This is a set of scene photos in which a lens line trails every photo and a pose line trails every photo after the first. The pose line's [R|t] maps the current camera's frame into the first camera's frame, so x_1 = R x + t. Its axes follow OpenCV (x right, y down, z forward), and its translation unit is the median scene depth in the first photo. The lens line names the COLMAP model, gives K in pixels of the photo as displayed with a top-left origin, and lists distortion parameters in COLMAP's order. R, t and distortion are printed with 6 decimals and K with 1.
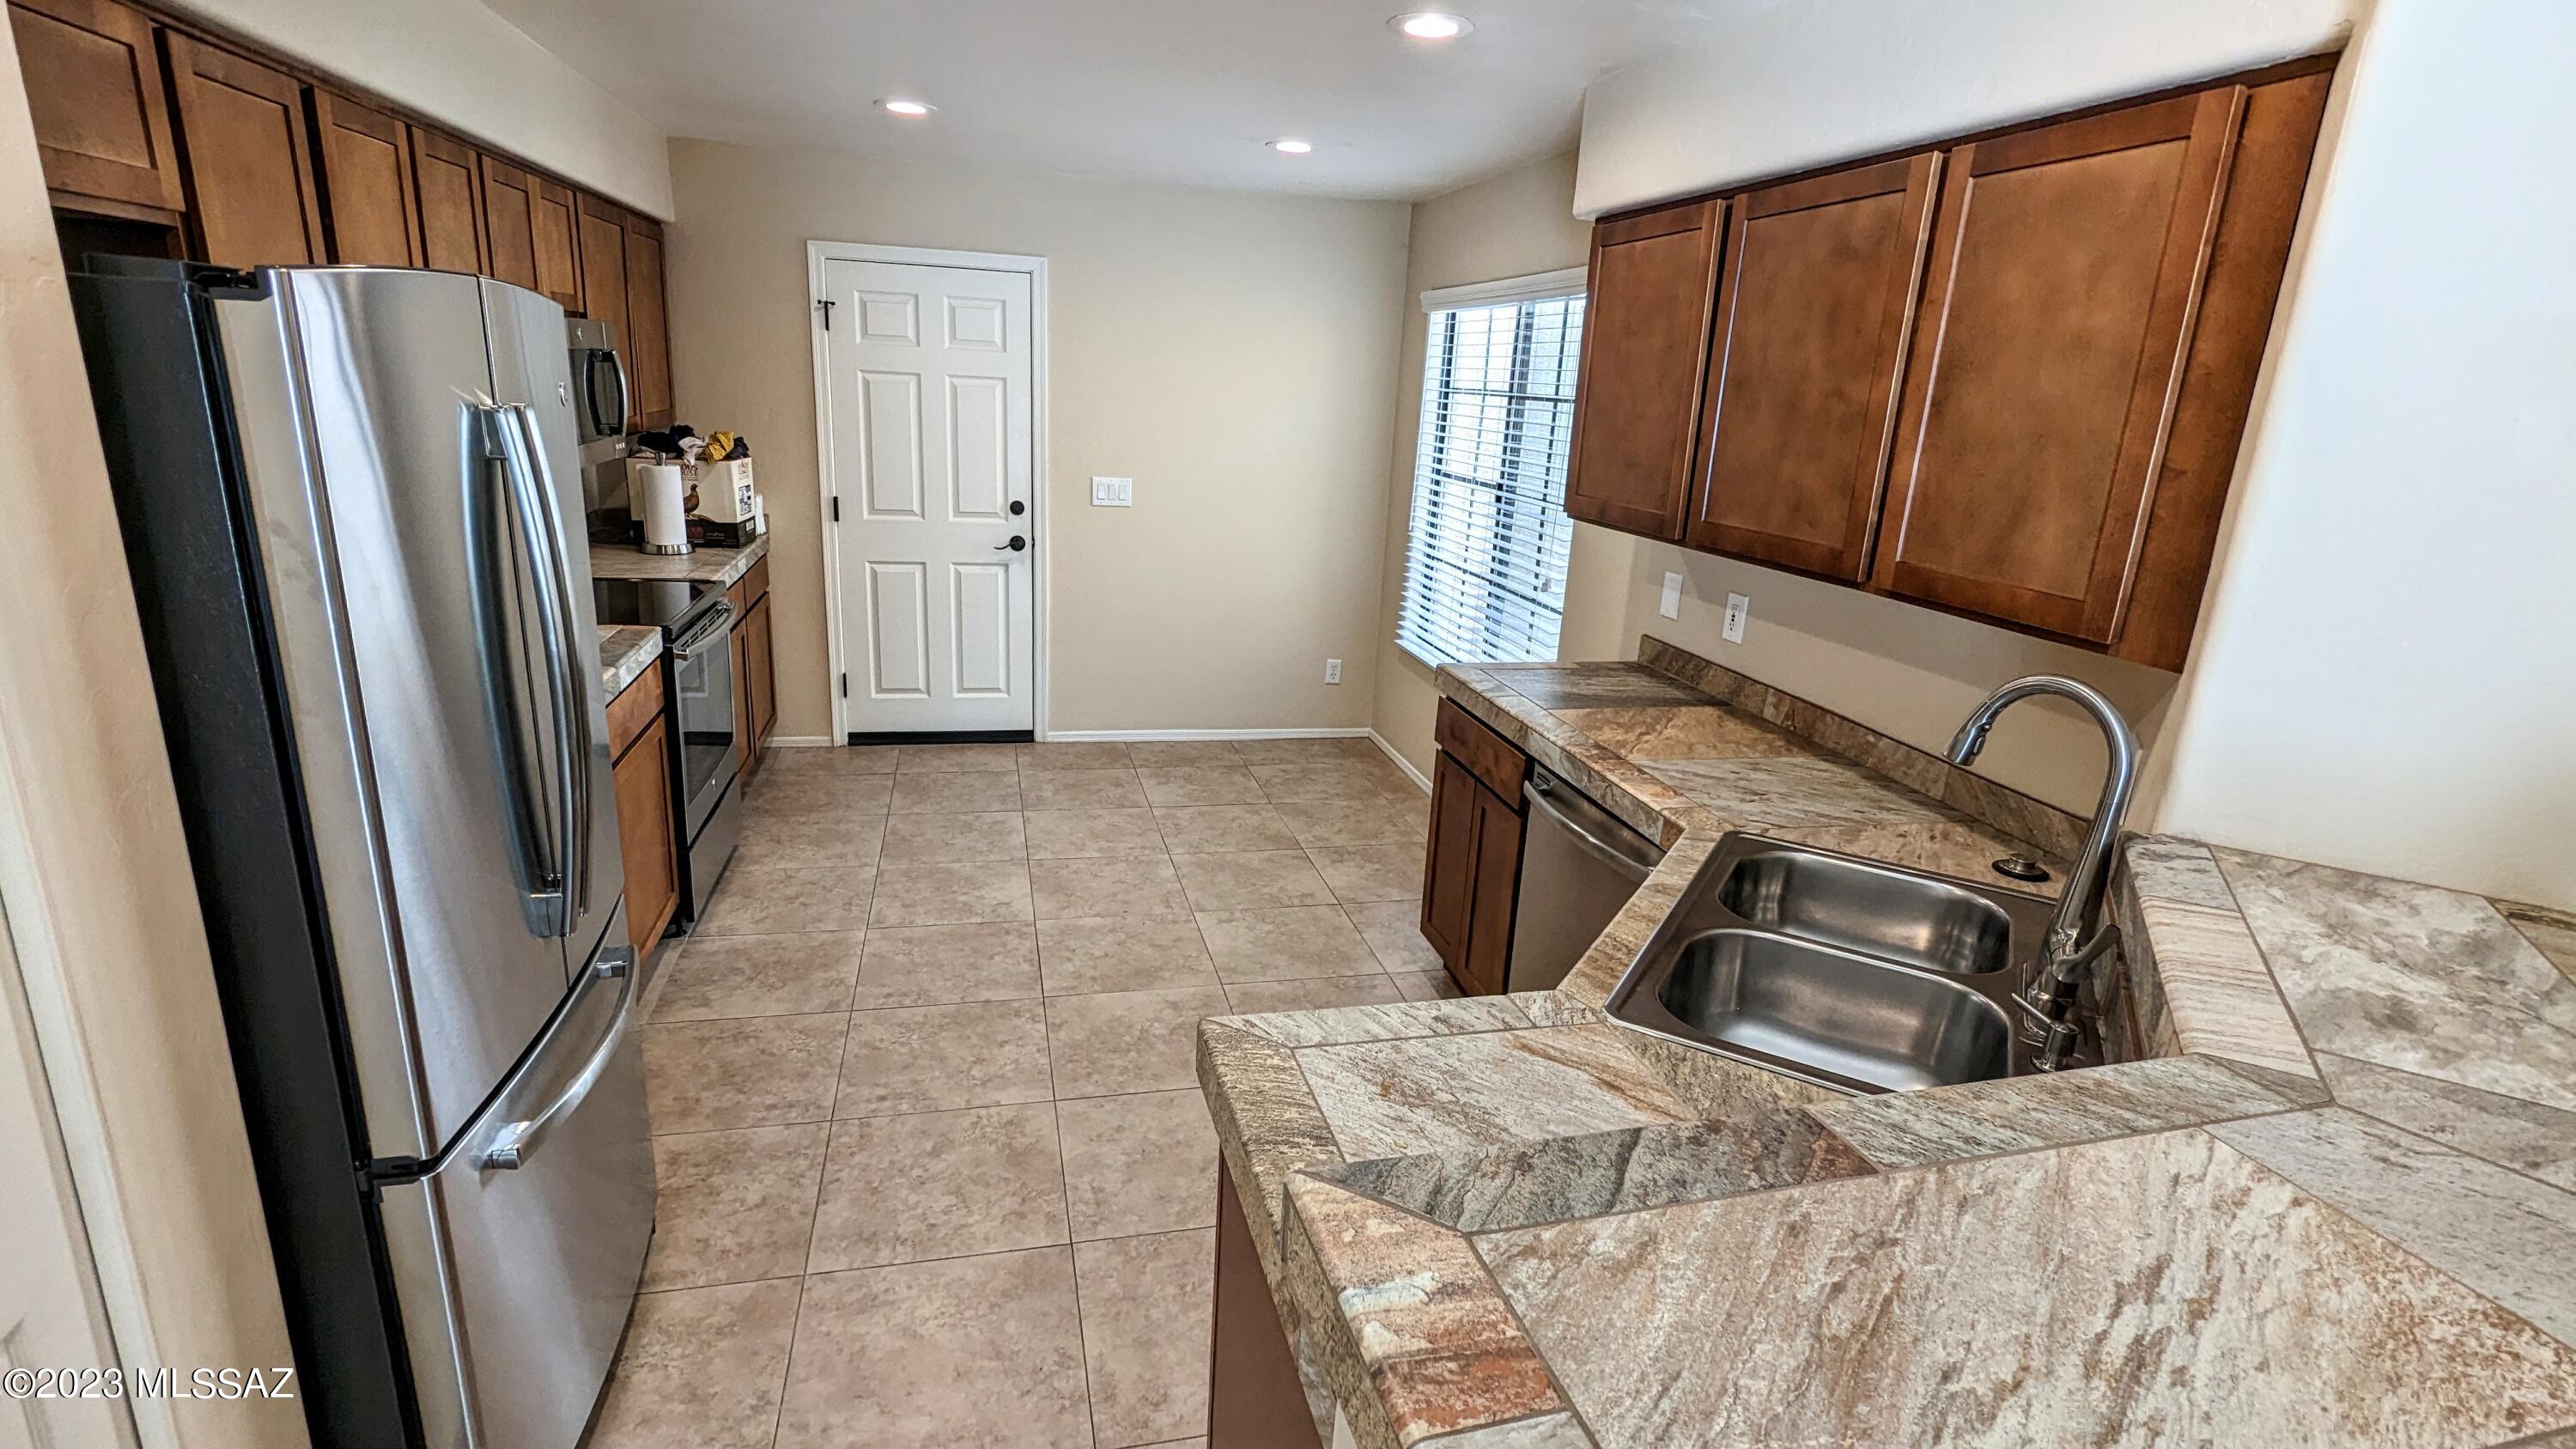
lens RADIAL K [[1214.3, 0, 1280.7], [0, 1214.3, 731.5], [0, 0, 1]] dist [-0.002876, 0.001865]
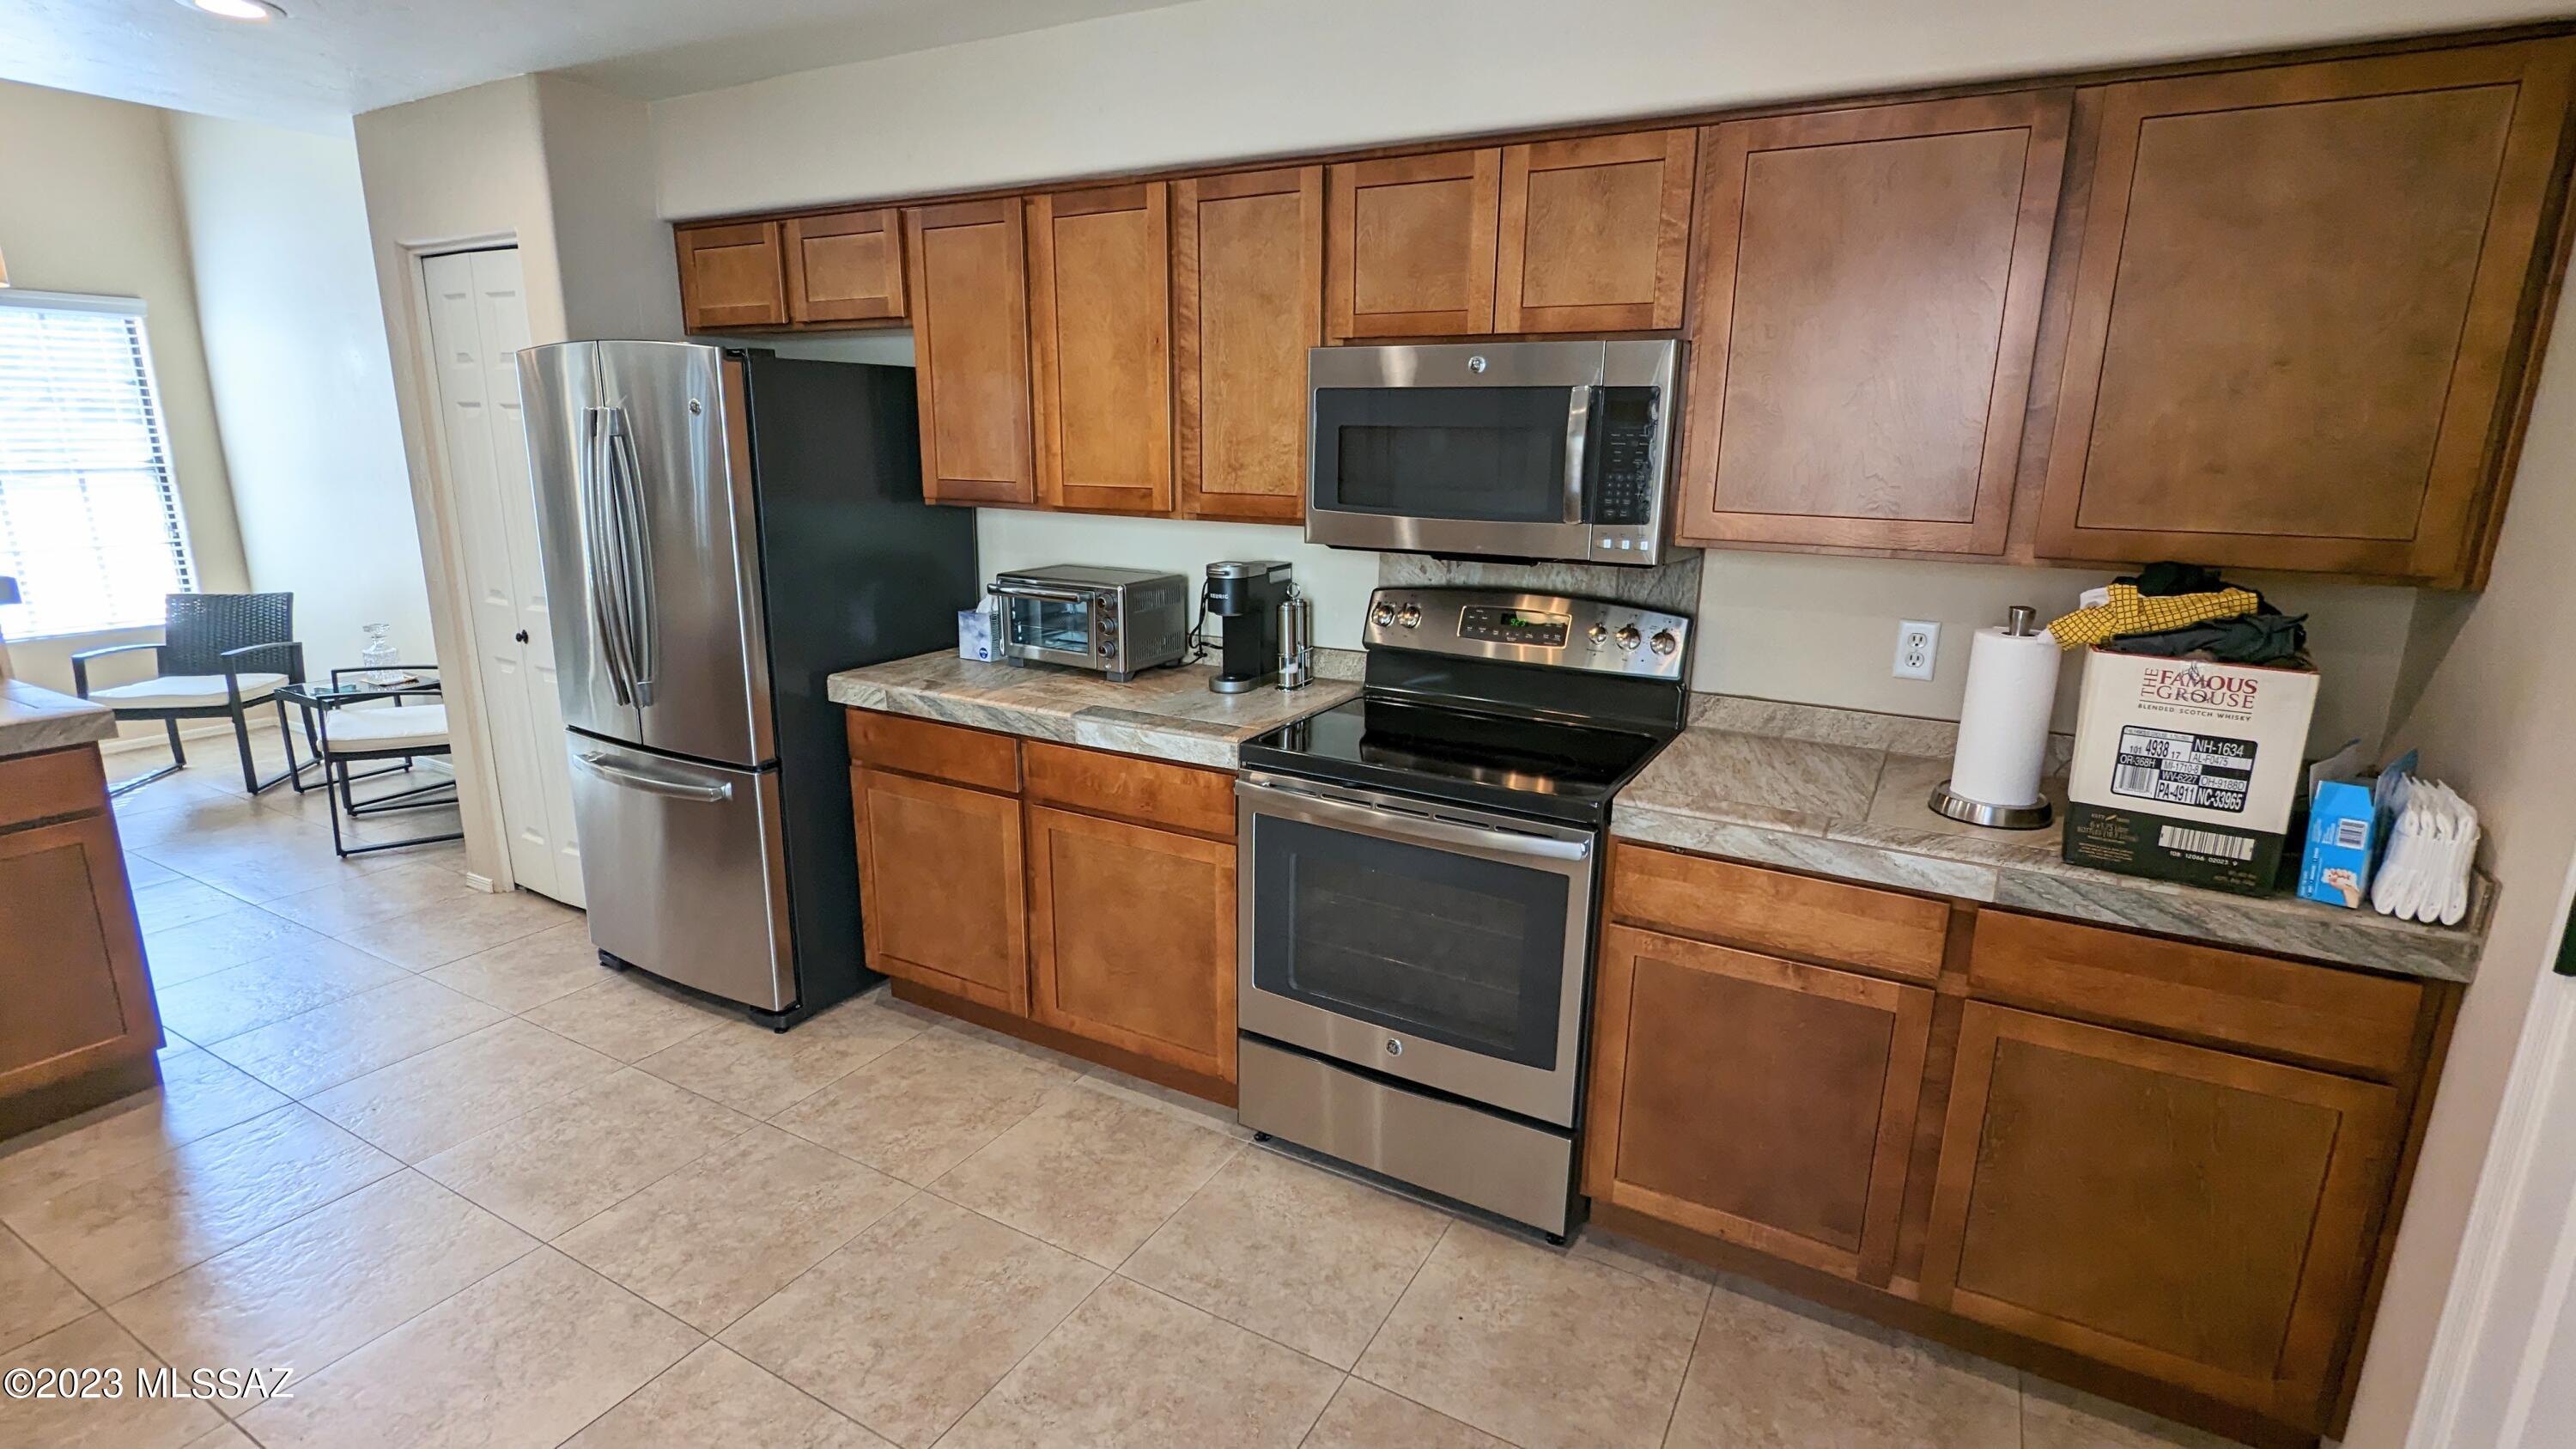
lens RADIAL K [[1214.3, 0, 1271.8], [0, 1214.3, 730.4], [0, 0, 1]] dist [-0.002876, 0.001865]
pose [[-0.684512, 0.113443, -0.720121, 0.024906], [-0.254119, 0.888729, 0.381557, -0.387884], [0.683277, 0.444176, -0.579517, 1.454036]]
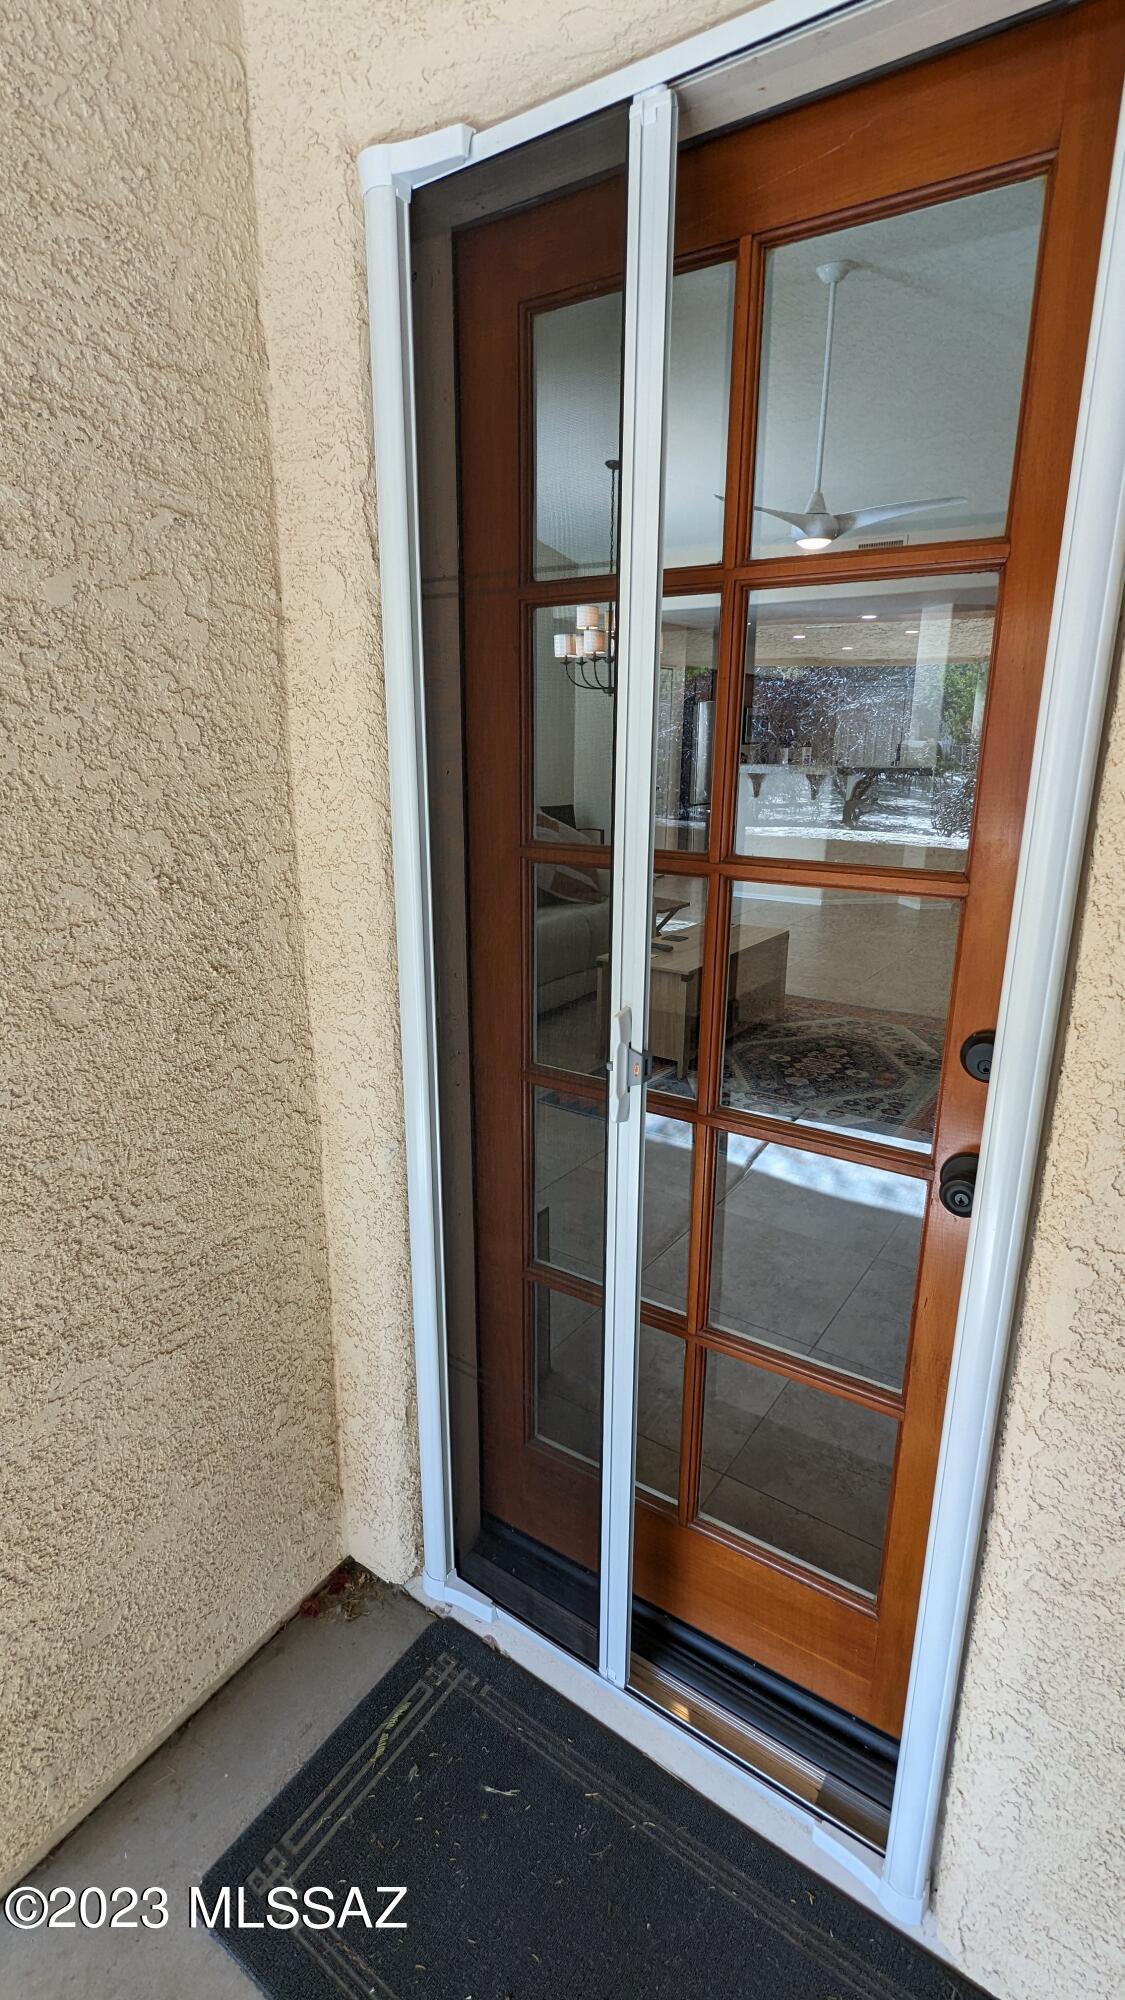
lens RADIAL K [[942.6, 0, 549.6], [0, 942.6, 990.3], [0, 0, 1]] dist [-0.002876, 0.001865]
pose [[0.658078, 0.150718, -0.737711, 1.632815], [-0.182435, 0.982484, 0.037985, 0.691891], [0.730514, 0.109588, 0.674047, -1.789419]]
